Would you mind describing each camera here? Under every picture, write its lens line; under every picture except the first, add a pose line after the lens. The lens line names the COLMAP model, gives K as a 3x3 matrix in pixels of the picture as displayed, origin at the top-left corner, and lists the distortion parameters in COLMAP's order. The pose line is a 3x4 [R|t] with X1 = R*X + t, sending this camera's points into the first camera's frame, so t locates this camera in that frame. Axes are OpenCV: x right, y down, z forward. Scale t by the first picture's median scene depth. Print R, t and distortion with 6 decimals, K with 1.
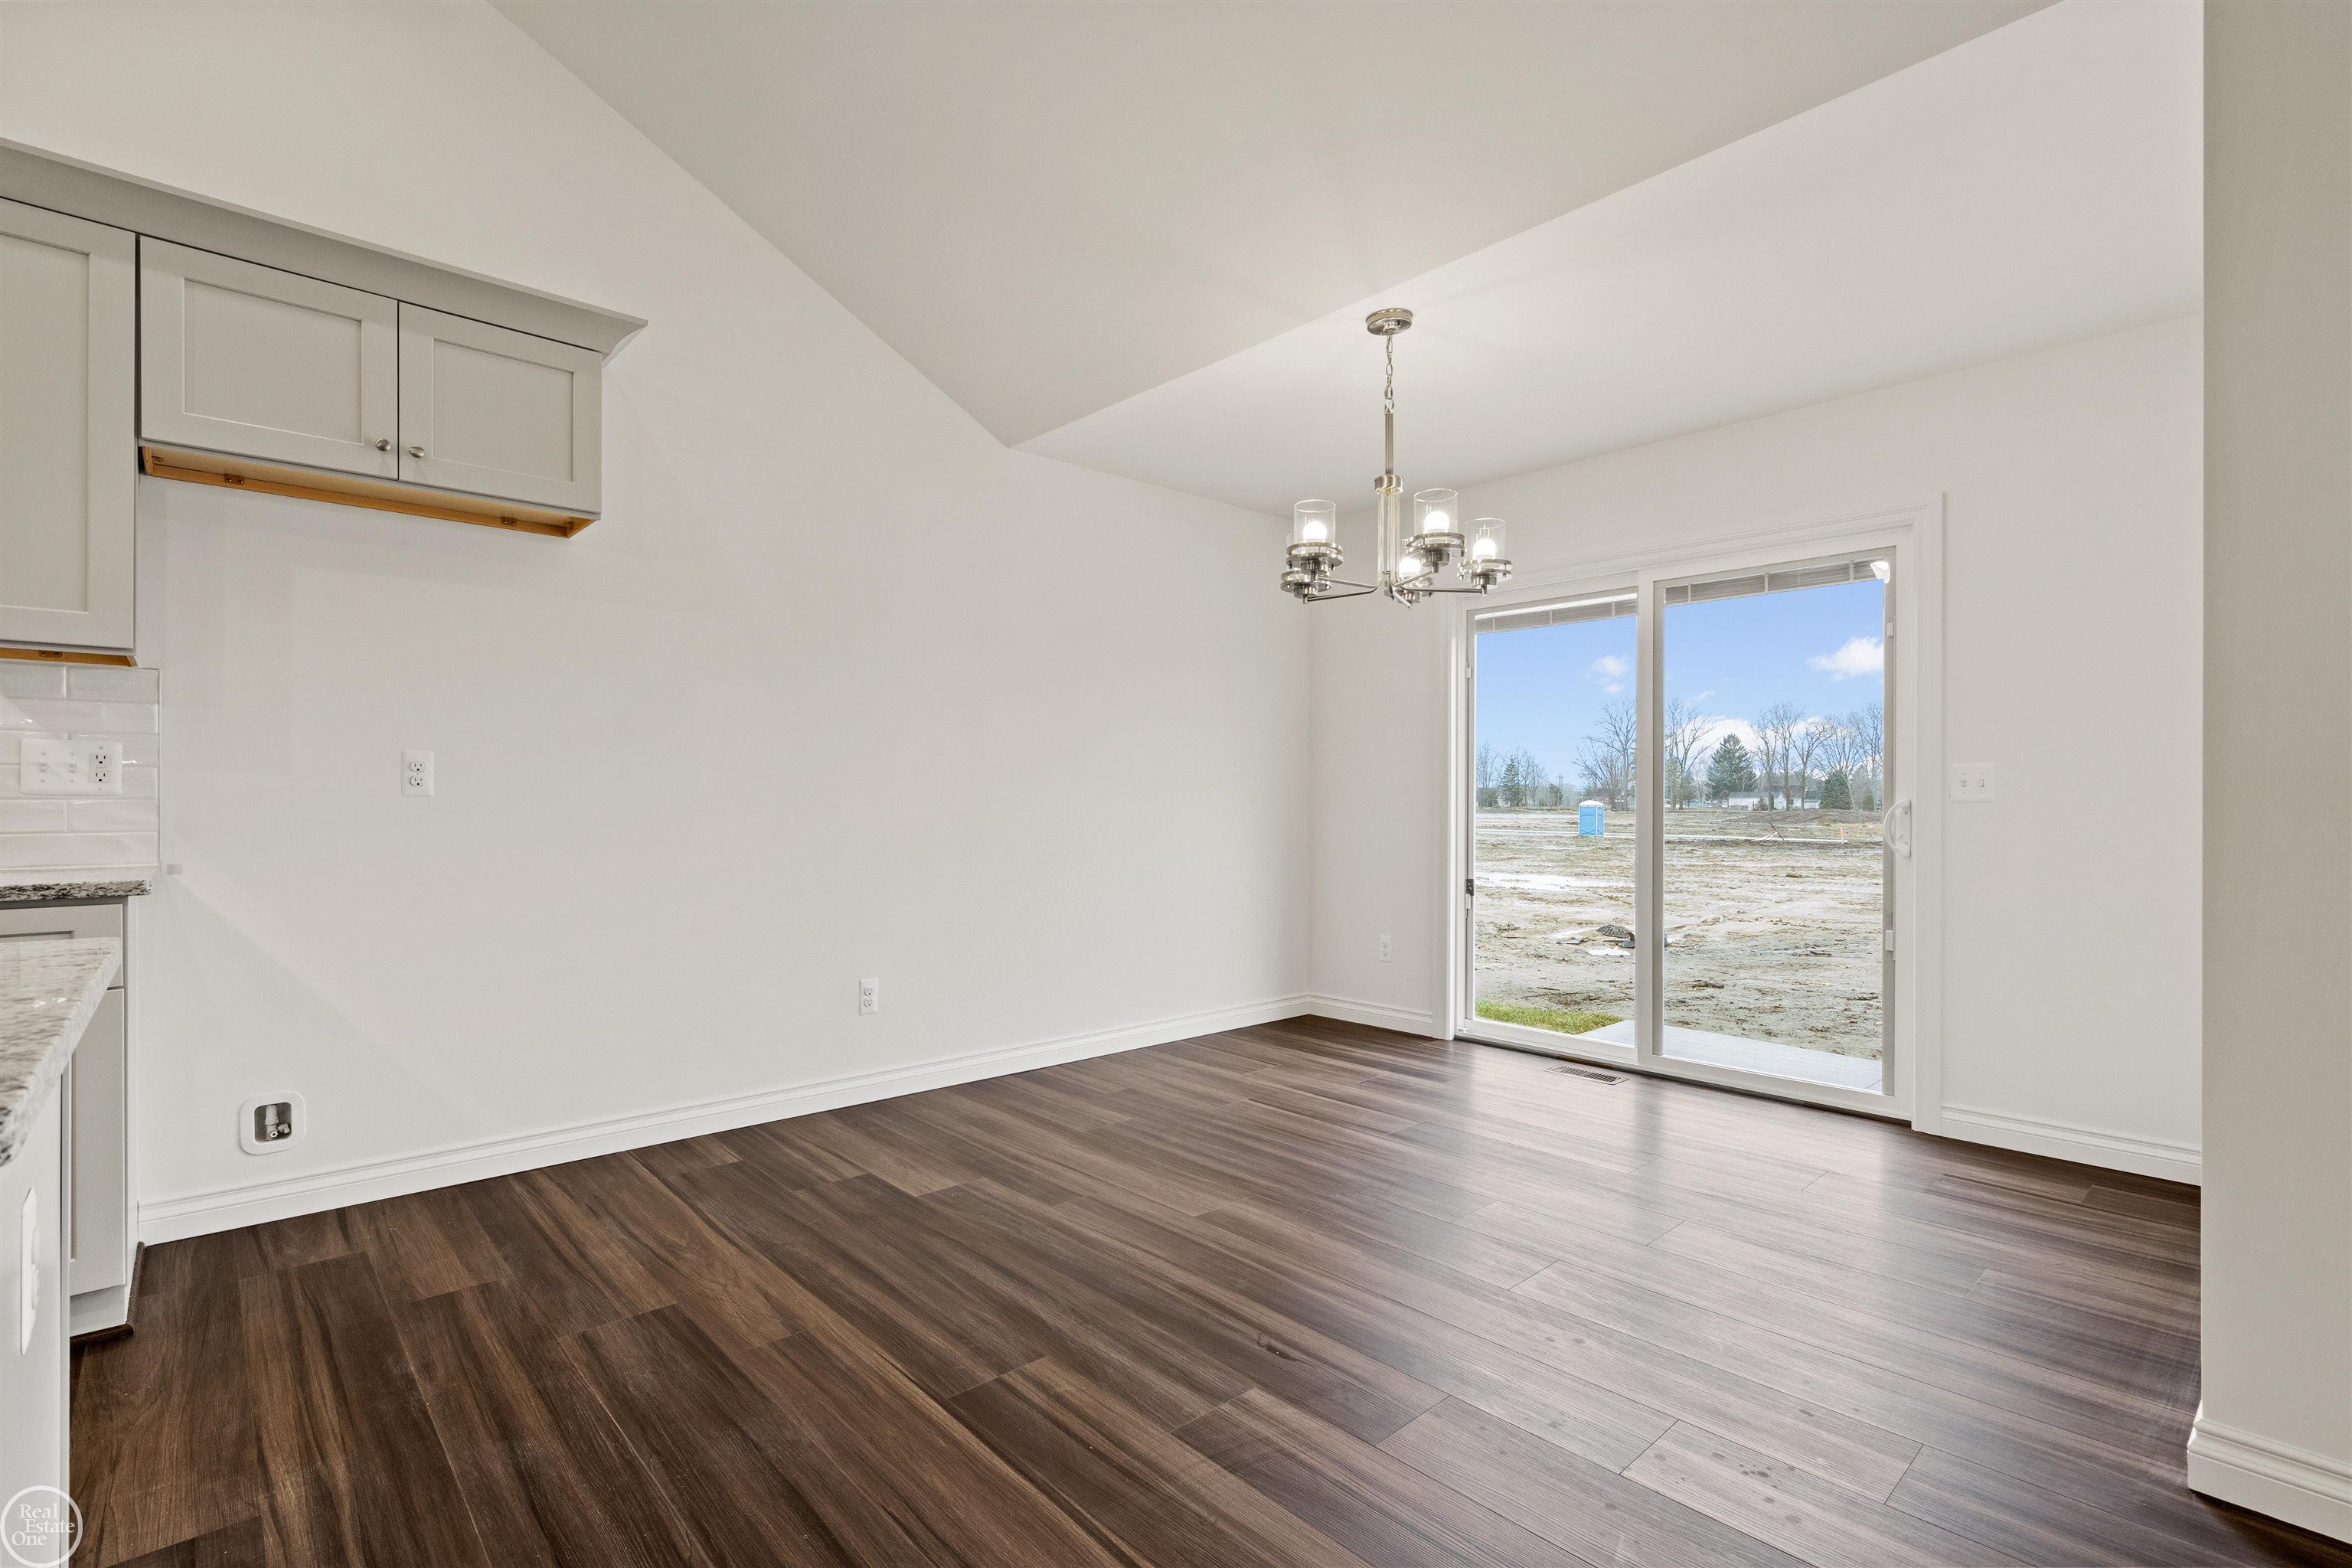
lens RADIAL K [[1071.2, 0, 1168.8], [0, 1071.2, 801.8], [0, 0, 1]] dist [-0.006586, 0.001954]
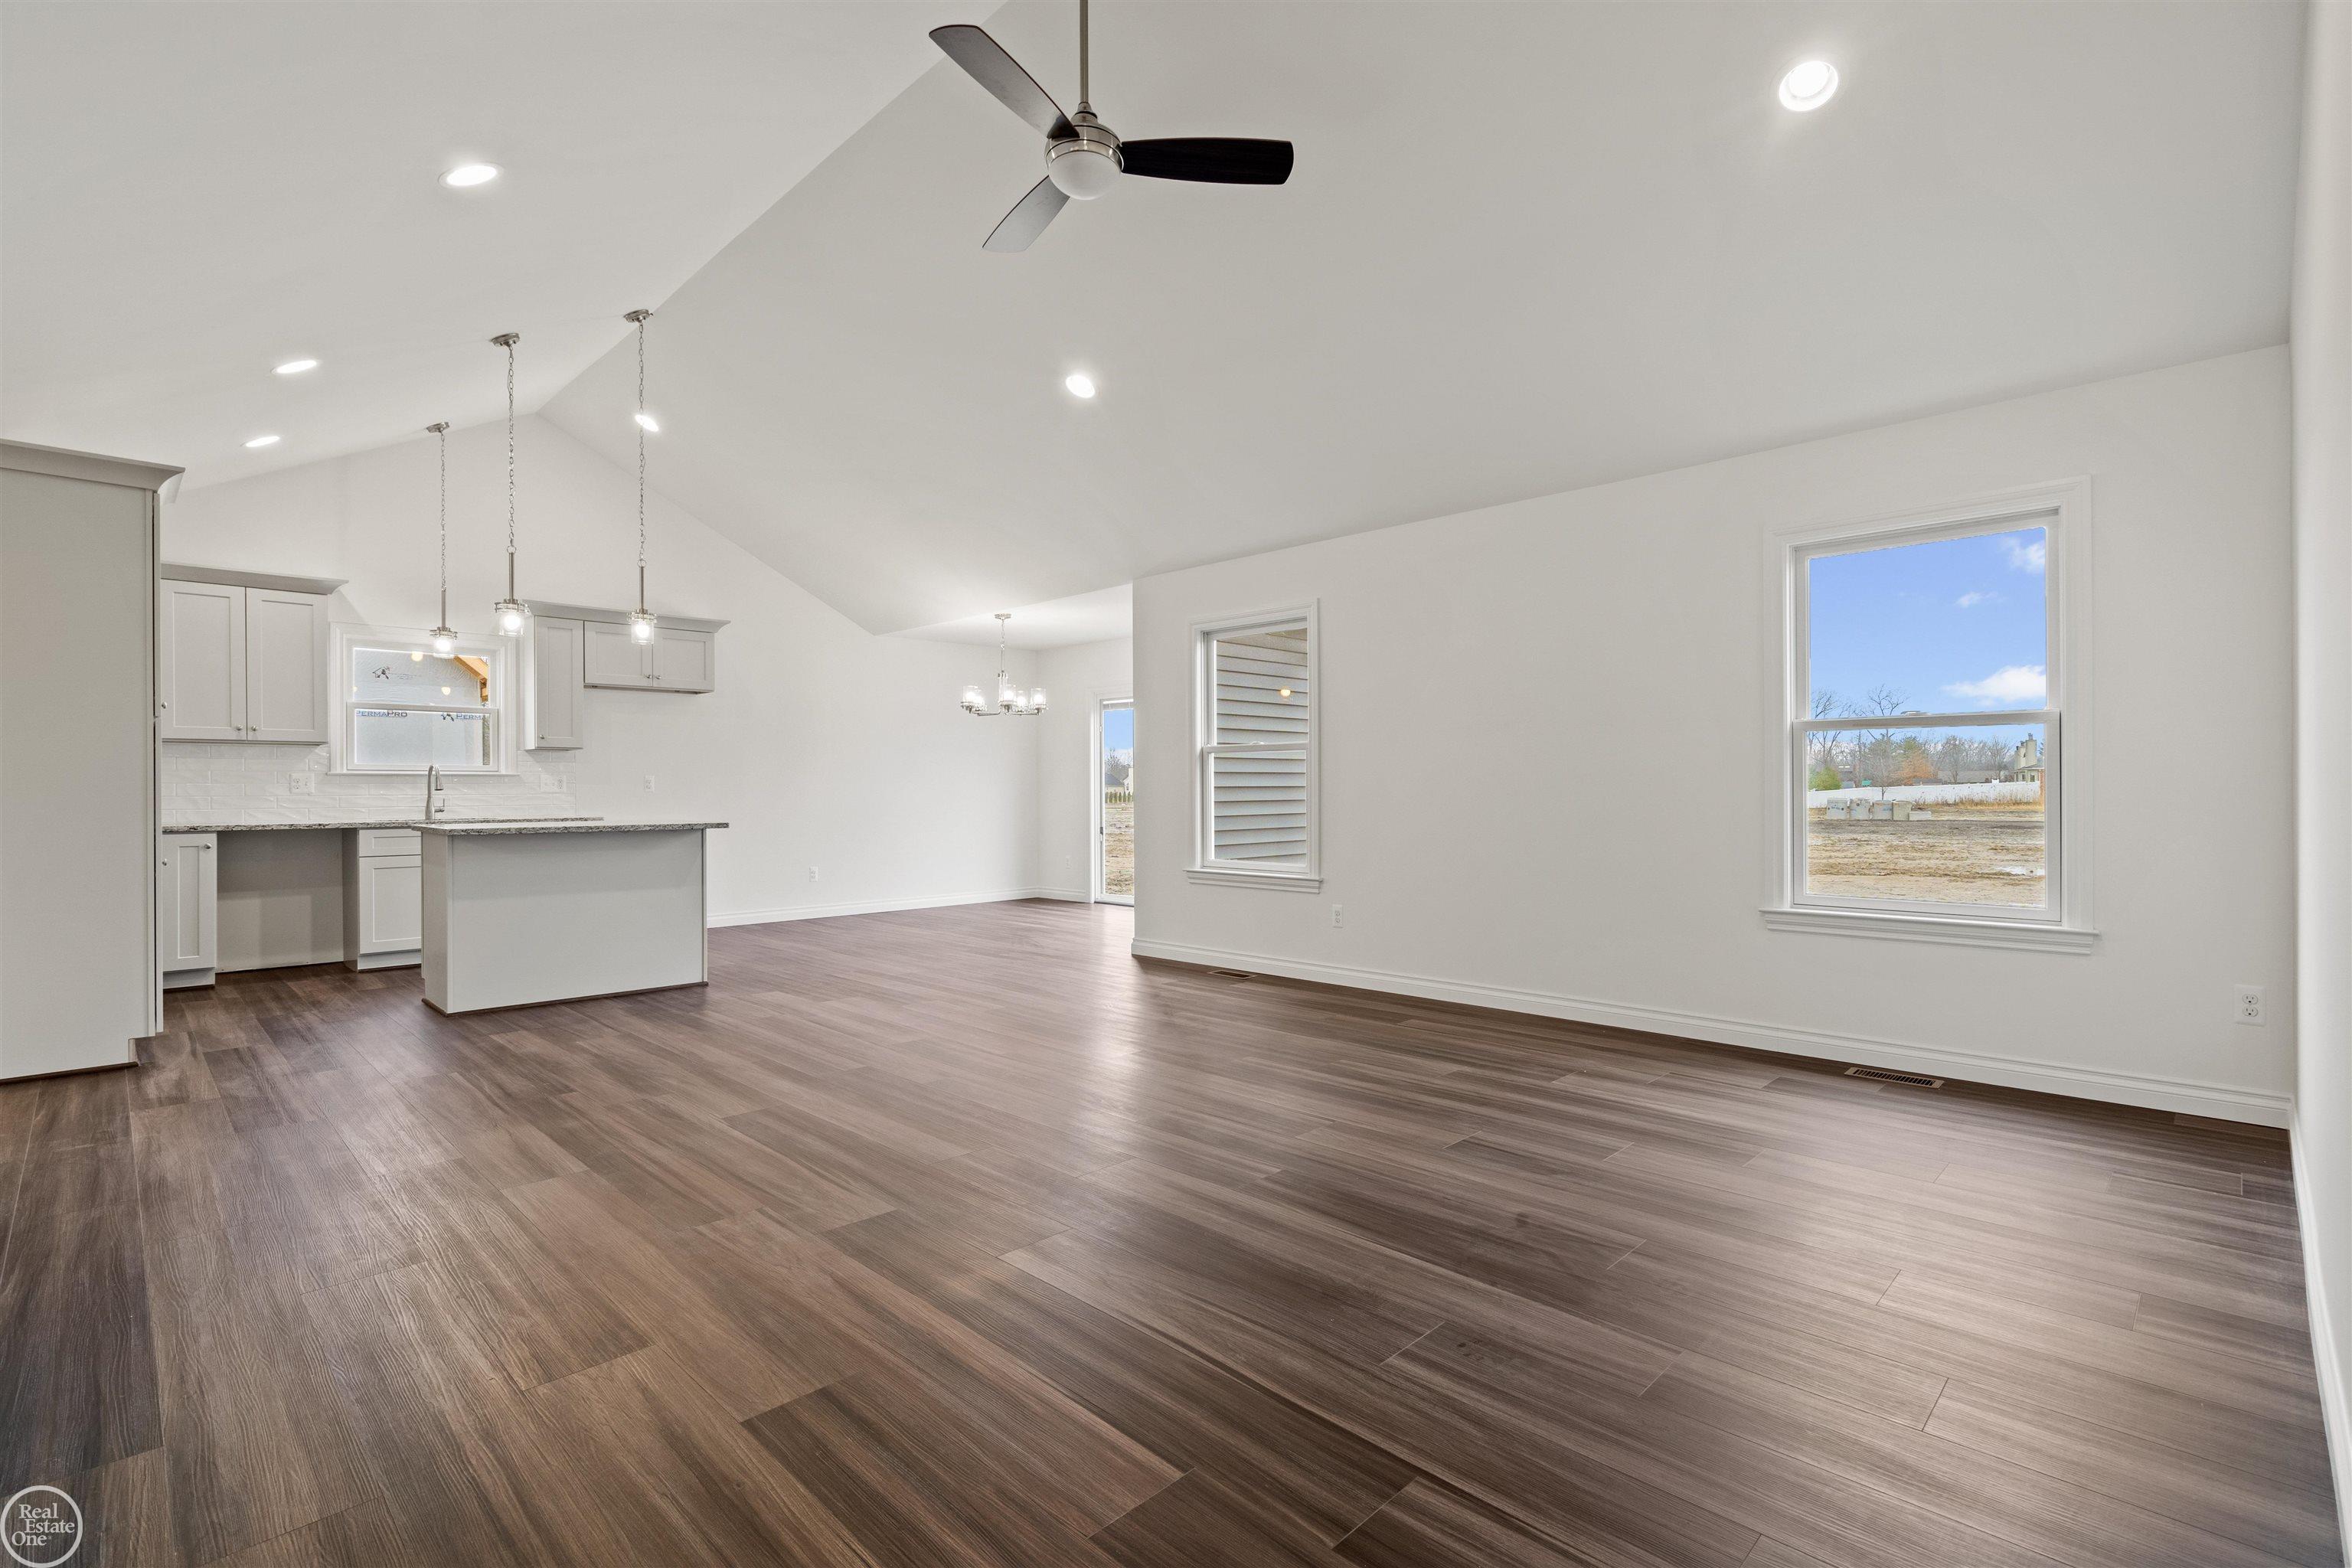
lens RADIAL K [[1071.2, 0, 1167.4], [0, 1071.2, 793.2], [0, 0, 1]] dist [-0.006586, 0.001954]
pose [[0.999034, -0.008534, 0.043101, 0.576709], [0.008426, 0.999961, 0.002677, 0.001556], [-0.043122, -0.002311, 0.999067, -2.012886]]
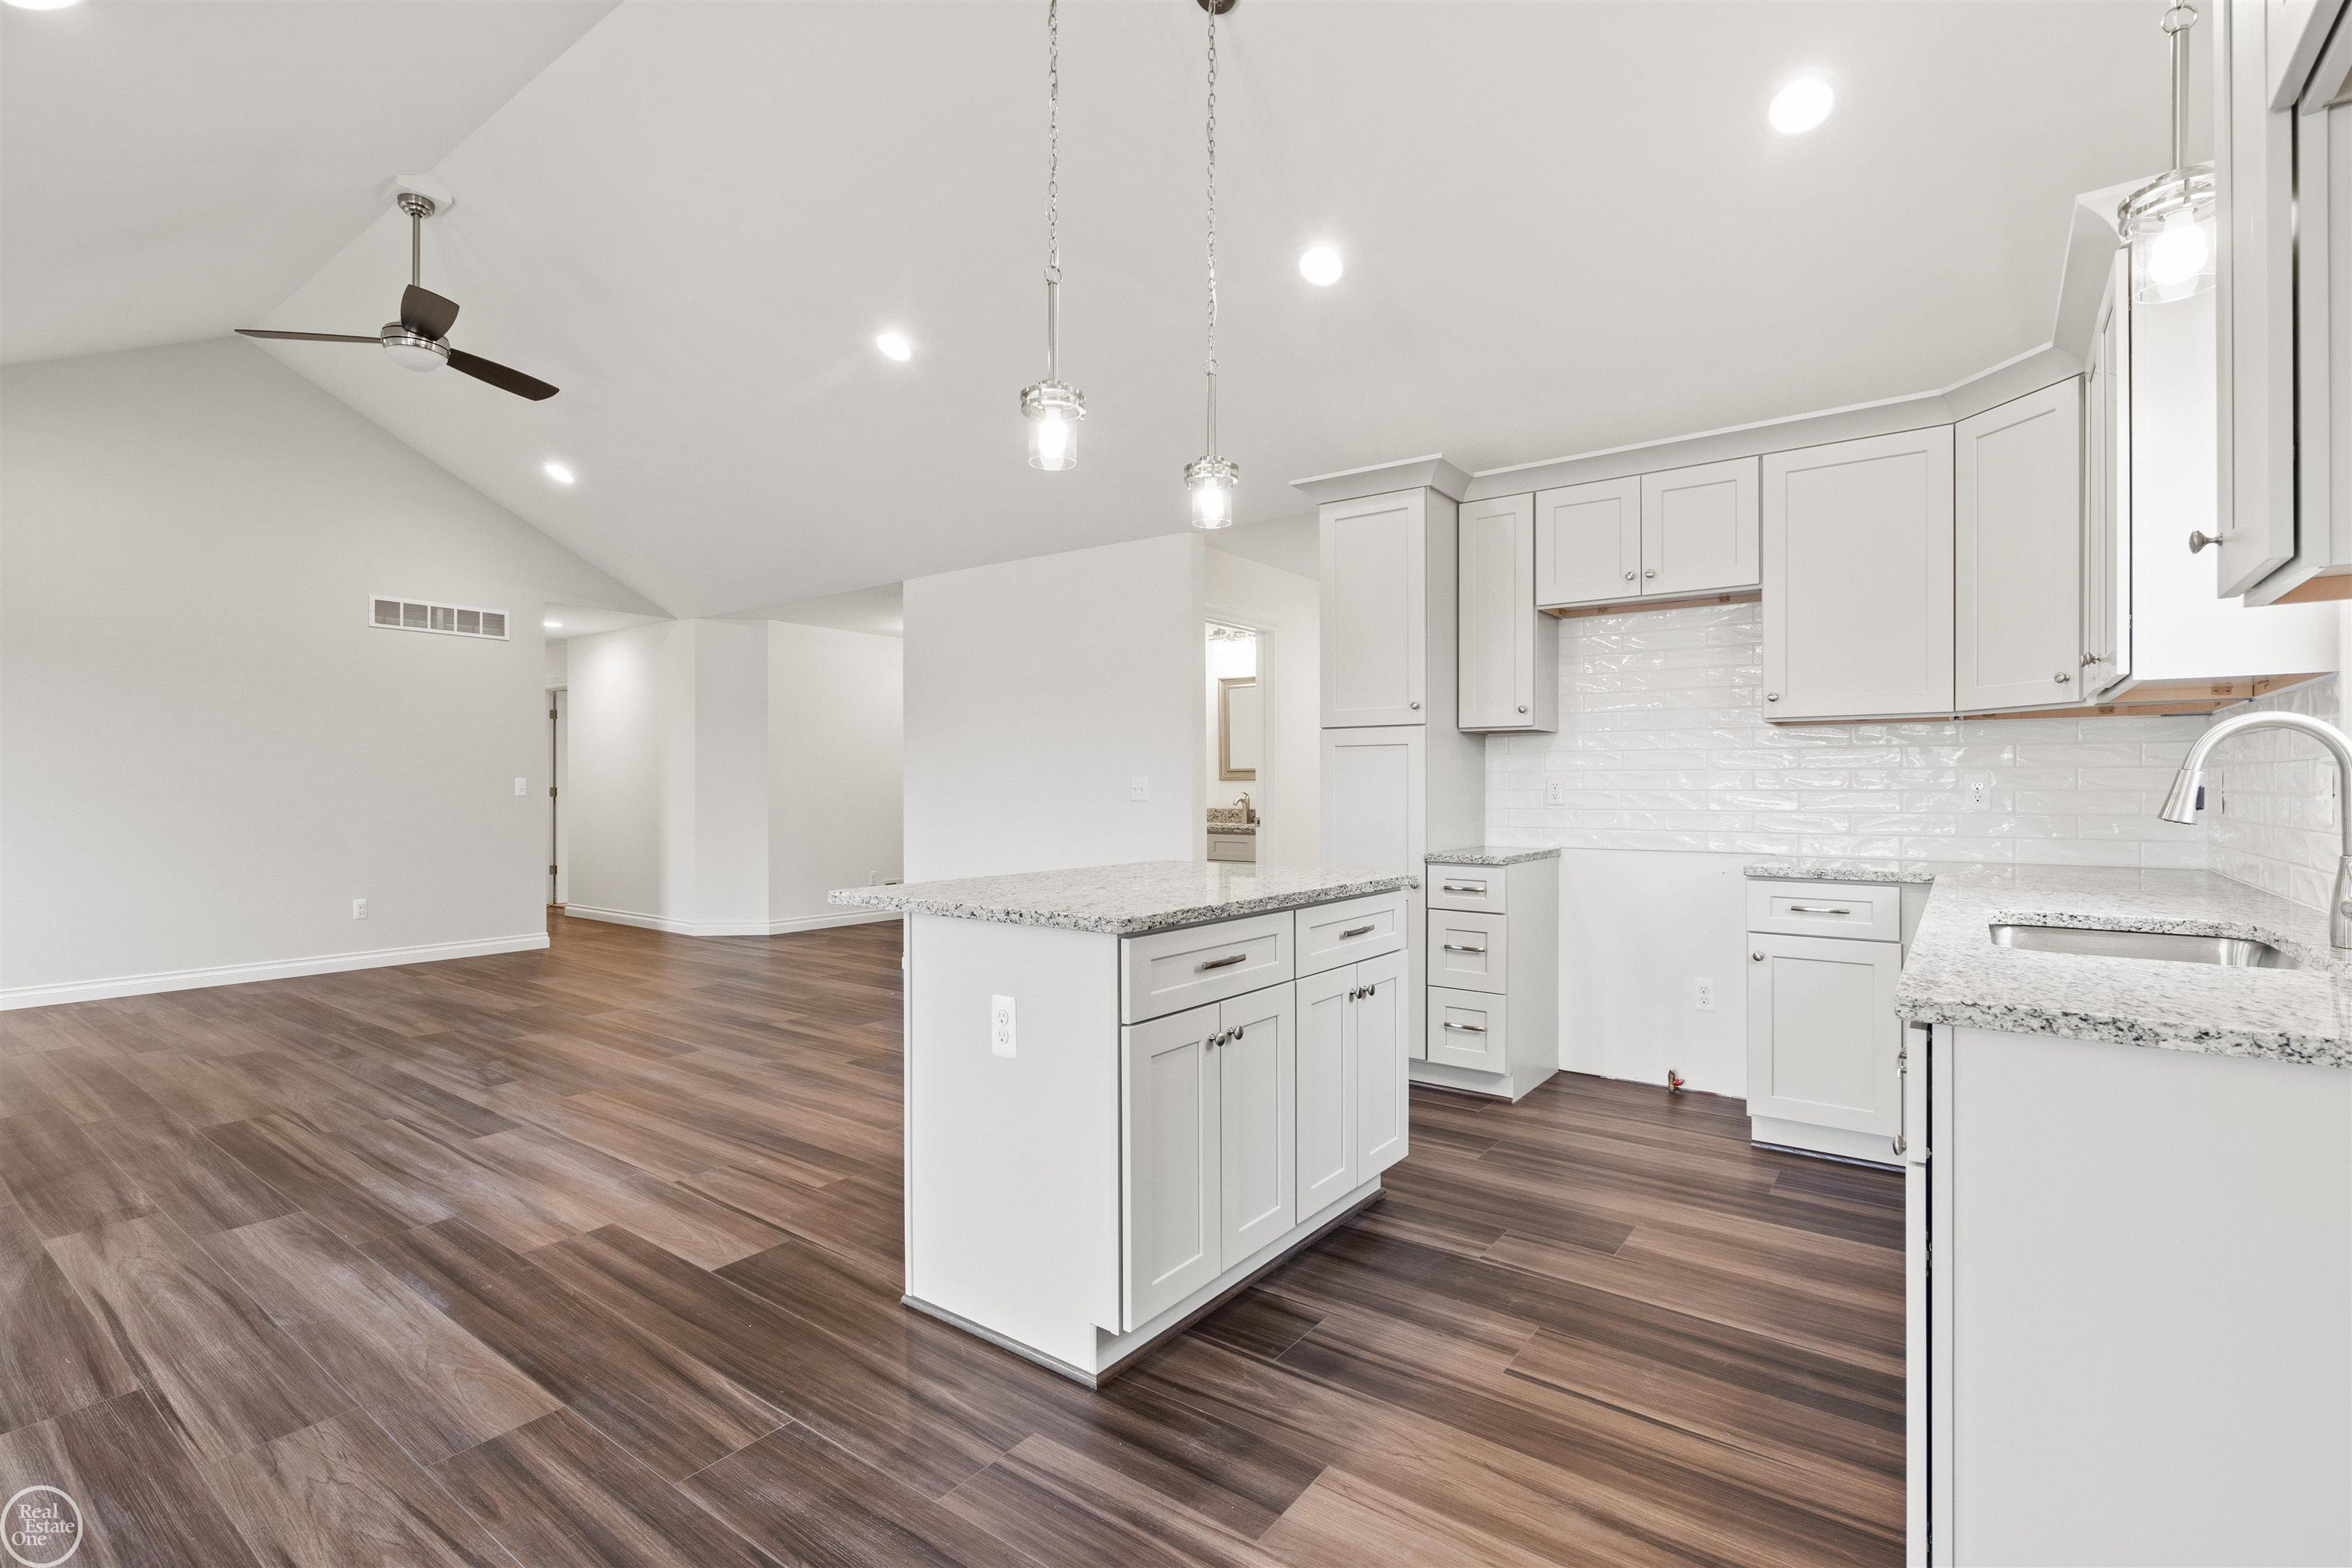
lens RADIAL K [[1071.2, 0, 1170.1], [0, 1071.2, 788.5], [0, 0, 1]] dist [-0.006586, 0.001954]
pose [[-0.982147, -0.003824, -0.188074, -0.339702], [-0.004245, 0.999989, 0.001839, -0.033644], [0.188065, 0.002605, -0.982153, 1.178658]]
